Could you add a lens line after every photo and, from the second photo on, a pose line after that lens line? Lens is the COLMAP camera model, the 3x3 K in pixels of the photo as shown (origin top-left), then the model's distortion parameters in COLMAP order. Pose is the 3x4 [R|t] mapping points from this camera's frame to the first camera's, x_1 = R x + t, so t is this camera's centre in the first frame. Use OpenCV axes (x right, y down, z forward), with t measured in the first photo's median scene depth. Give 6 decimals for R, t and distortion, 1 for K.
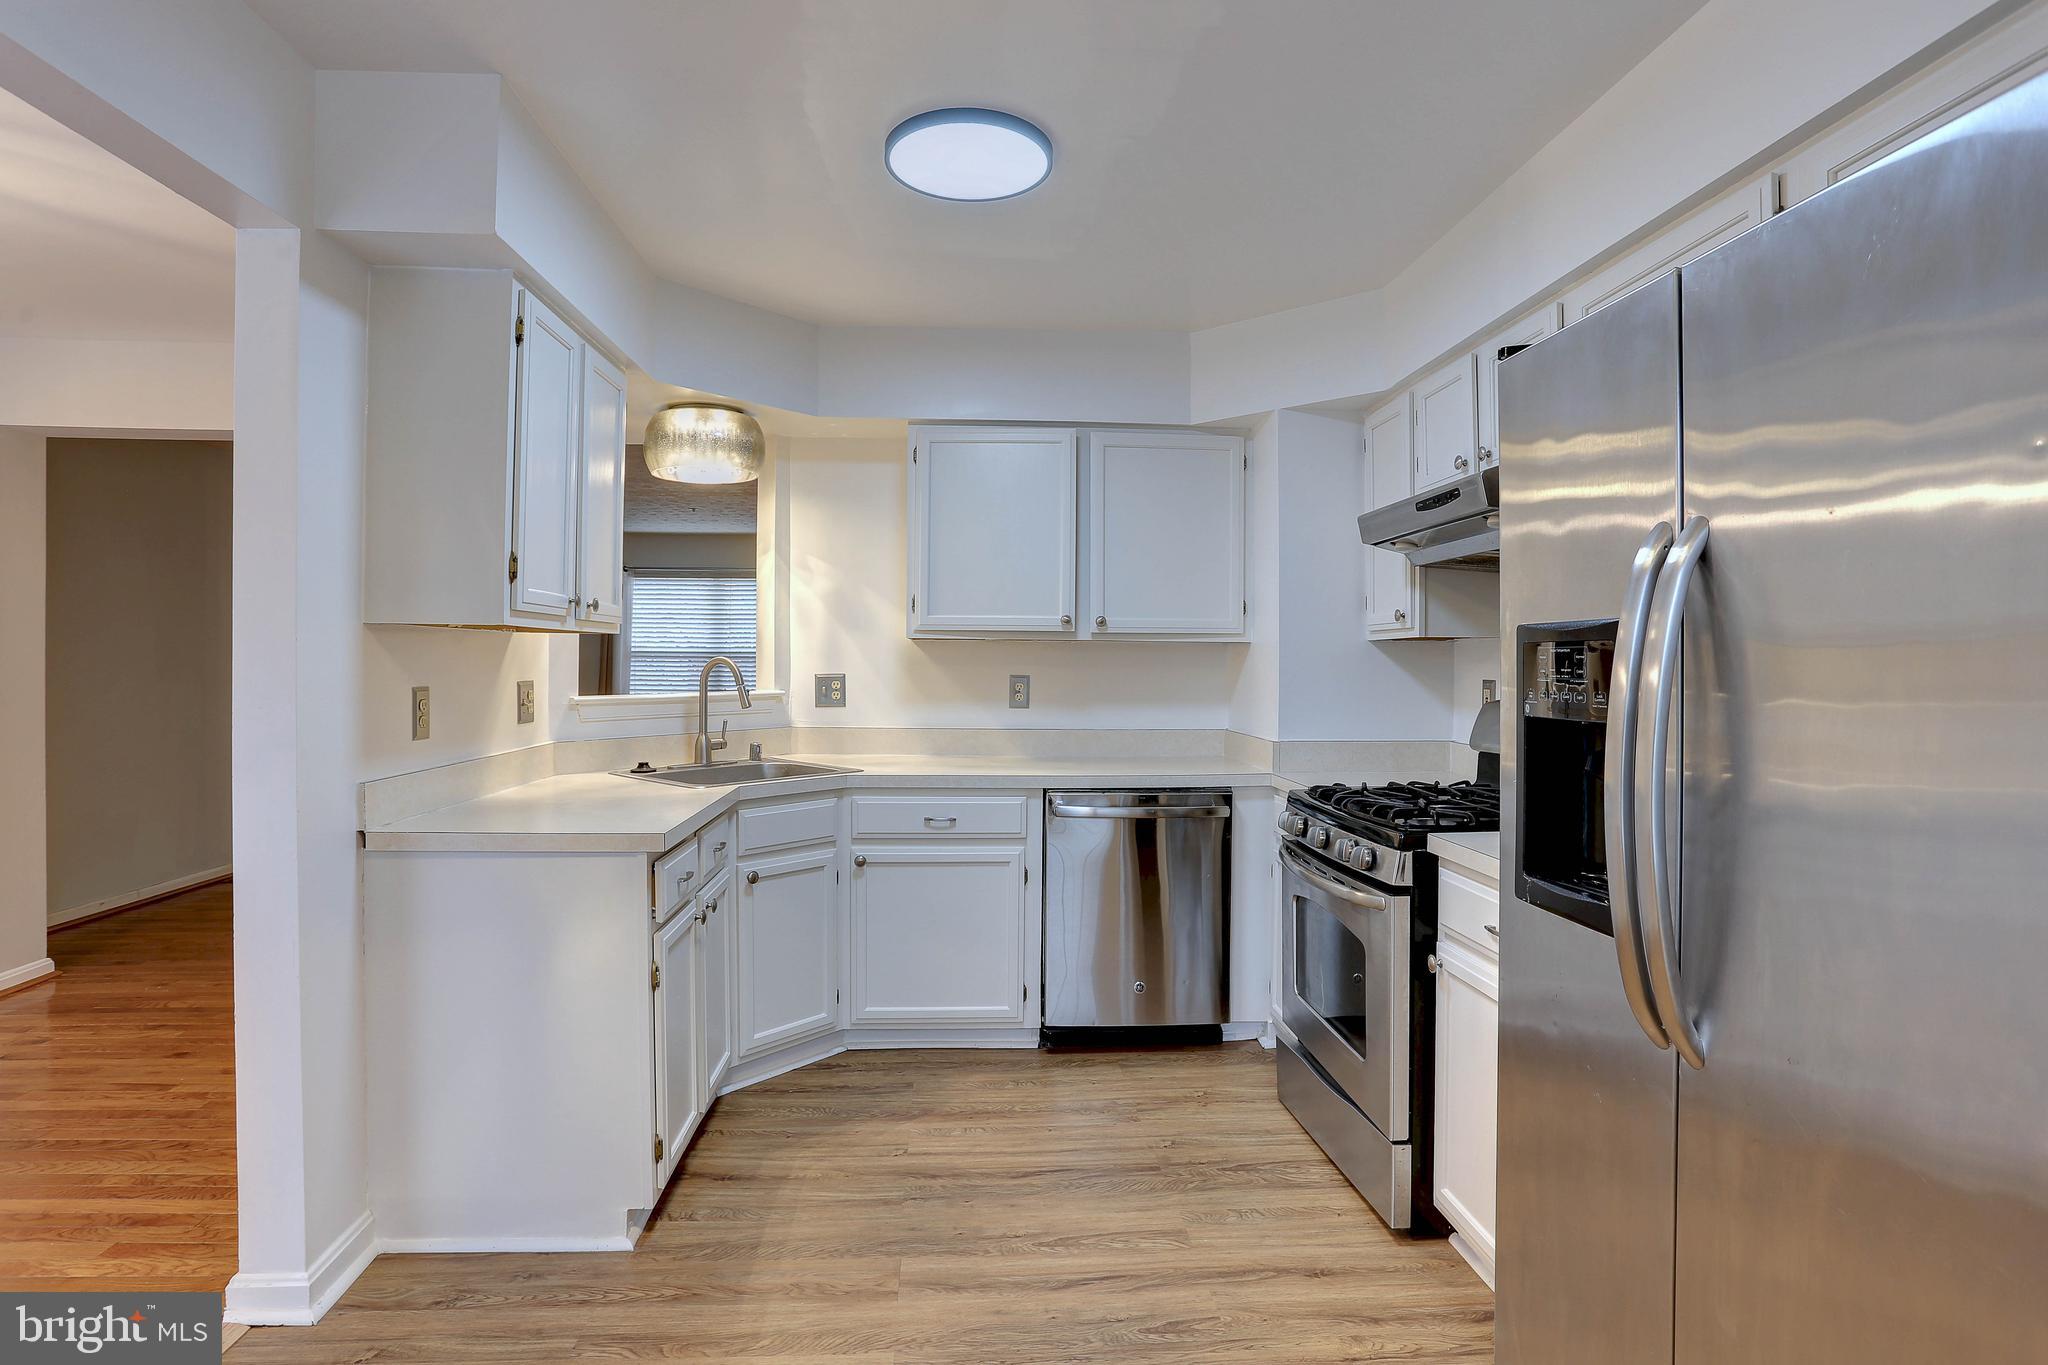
lens RADIAL K [[1032.1, 0, 1041.9], [0, 1032.1, 647.3], [0, 0, 1]] dist [-0.052908, 0.017942]
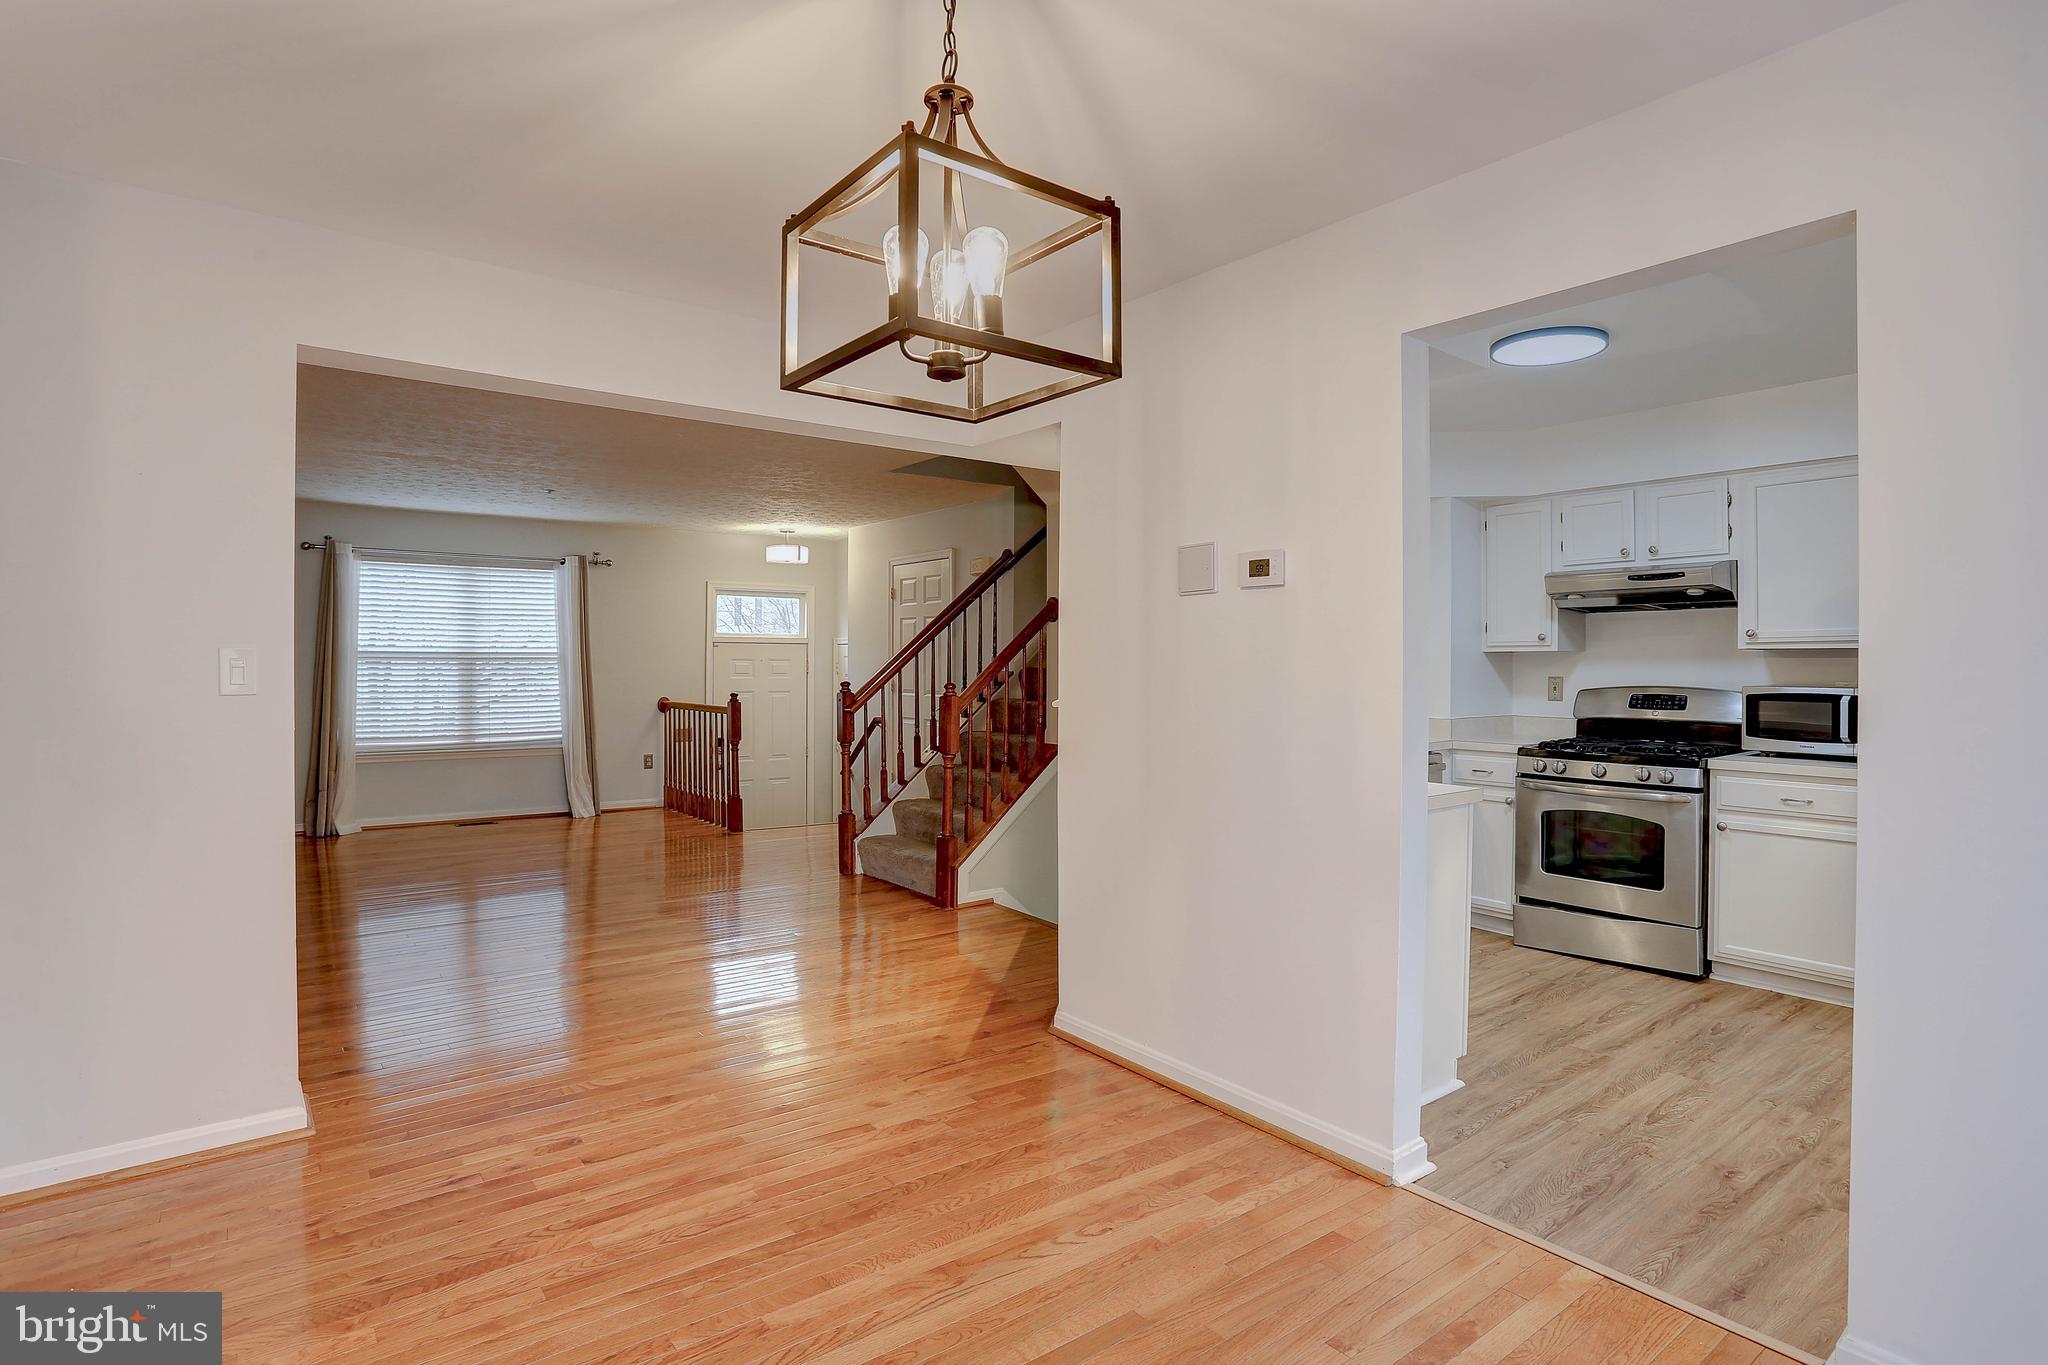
lens RADIAL K [[1032.1, 0, 1028.0], [0, 1032.1, 674.2], [0, 0, 1]] dist [-0.052908, 0.017942]
pose [[0.825385, -0.004240, 0.564555, -1.124254], [-0.007754, 0.999792, 0.018845, 0.002894], [-0.564518, -0.019932, 0.825180, 0.125284]]
